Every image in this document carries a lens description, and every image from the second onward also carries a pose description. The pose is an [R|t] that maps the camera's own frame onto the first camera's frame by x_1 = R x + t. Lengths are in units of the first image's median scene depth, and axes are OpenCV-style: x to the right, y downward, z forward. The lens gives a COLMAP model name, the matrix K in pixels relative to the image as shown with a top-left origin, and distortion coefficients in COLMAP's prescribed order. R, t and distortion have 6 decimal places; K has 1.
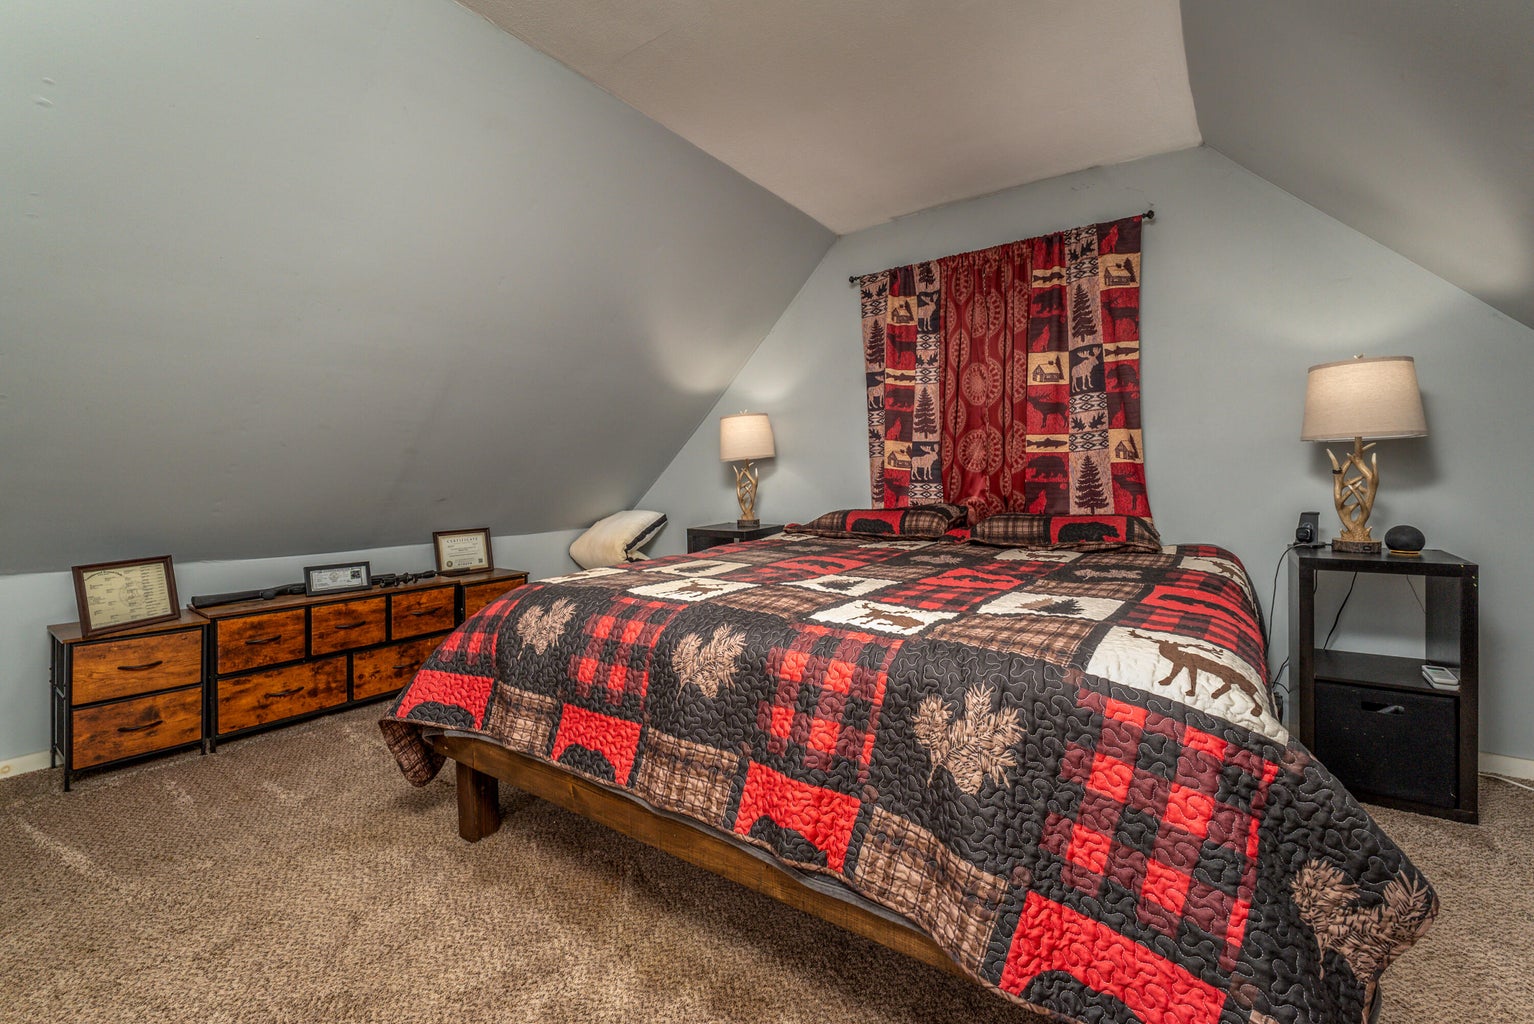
lens RADIAL K [[632.0, 0, 767.0], [0, 632.0, 512.0], [0, 0, 1]] dist [-0.068011, -0.000123]
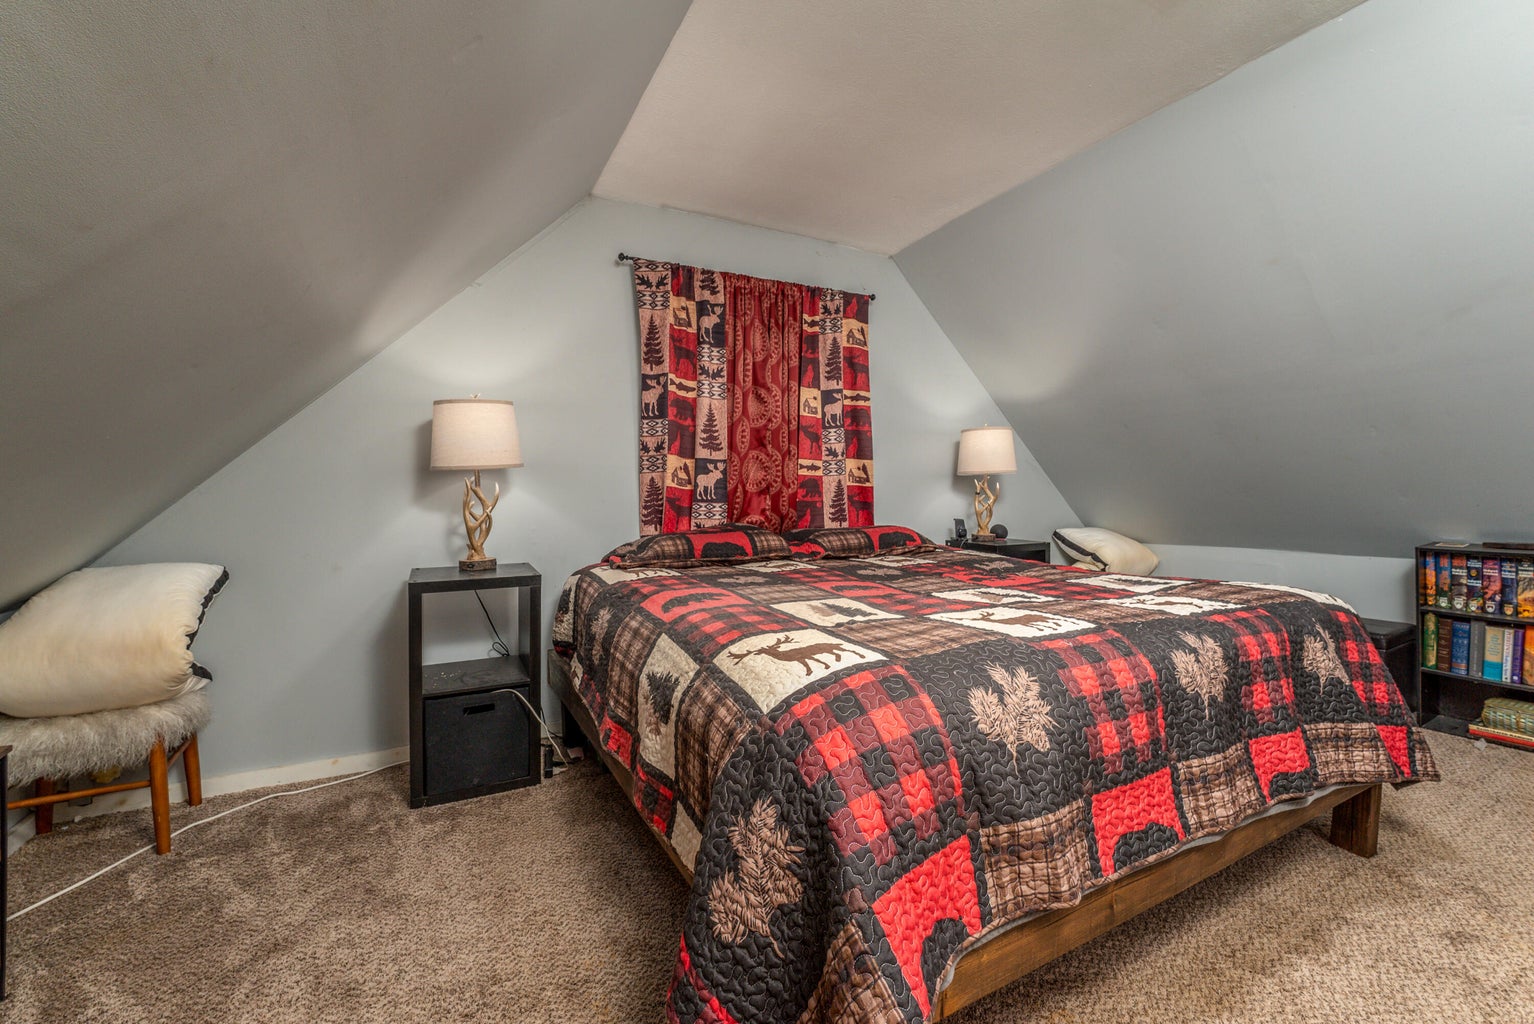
lens RADIAL K [[646.4, 0, 767.0], [0, 646.4, 512.0], [0, 0, 1]] dist [-0.000217, -0.000606]
pose [[0.420951, -0.015054, 0.906959, -0.652958], [0.046785, 0.998892, -0.005134, -0.024961], [-0.905876, 0.044593, 0.421188, 0.558984]]
